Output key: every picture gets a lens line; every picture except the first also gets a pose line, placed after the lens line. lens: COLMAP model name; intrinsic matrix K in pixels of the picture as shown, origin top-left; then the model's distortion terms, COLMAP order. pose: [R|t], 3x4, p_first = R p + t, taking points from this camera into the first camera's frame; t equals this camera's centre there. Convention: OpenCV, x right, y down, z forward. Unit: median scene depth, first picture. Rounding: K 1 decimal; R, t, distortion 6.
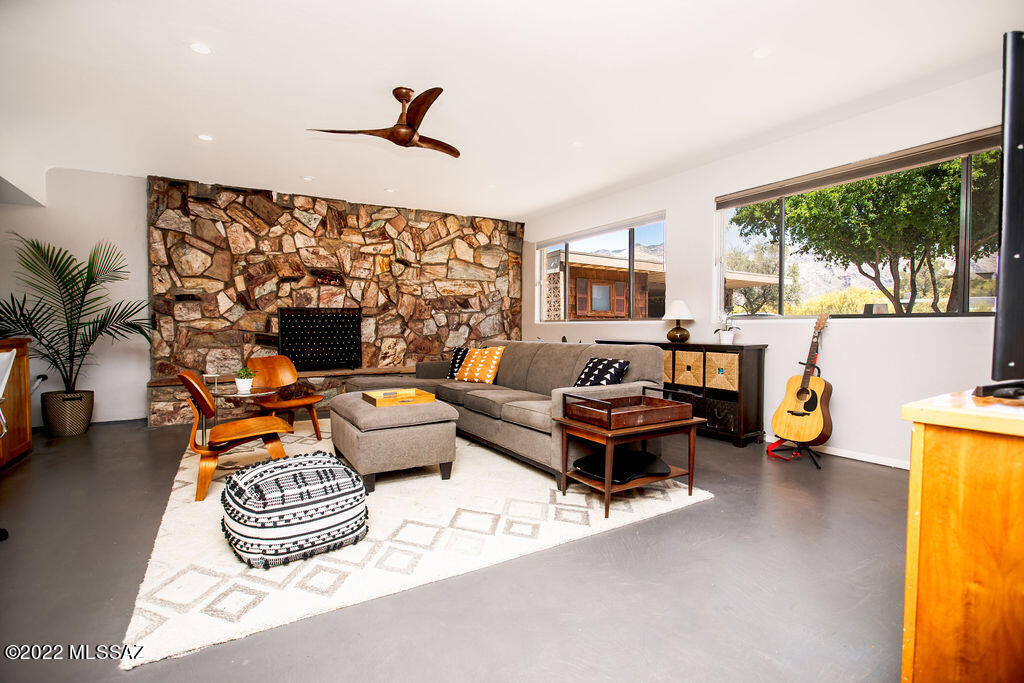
lens RADIAL K [[472.5, 0, 518.8], [0, 472.5, 342.3], [0, 0, 1]] dist [-0.034217, 0.000333]
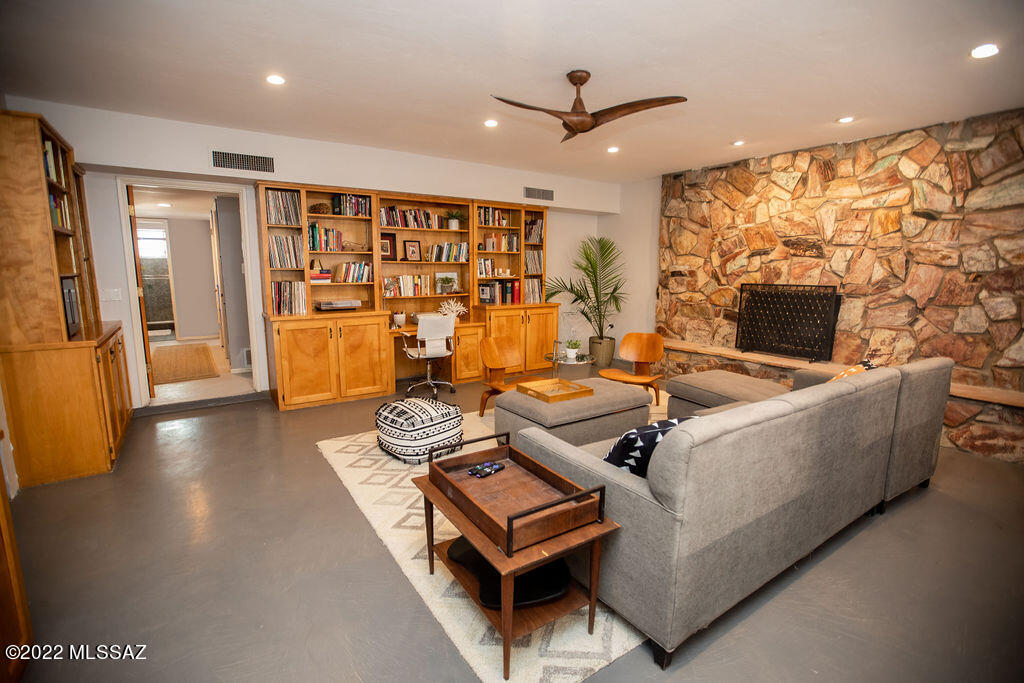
lens RADIAL K [[472.5, 0, 518.8], [0, 472.5, 342.3], [0, 0, 1]] dist [-0.034217, 0.000333]
pose [[0.038471, 0.157662, -0.986743, 0.401929], [-0.040582, 0.986906, 0.156106, -0.079320], [0.998435, 0.034038, 0.044366, 0.464409]]
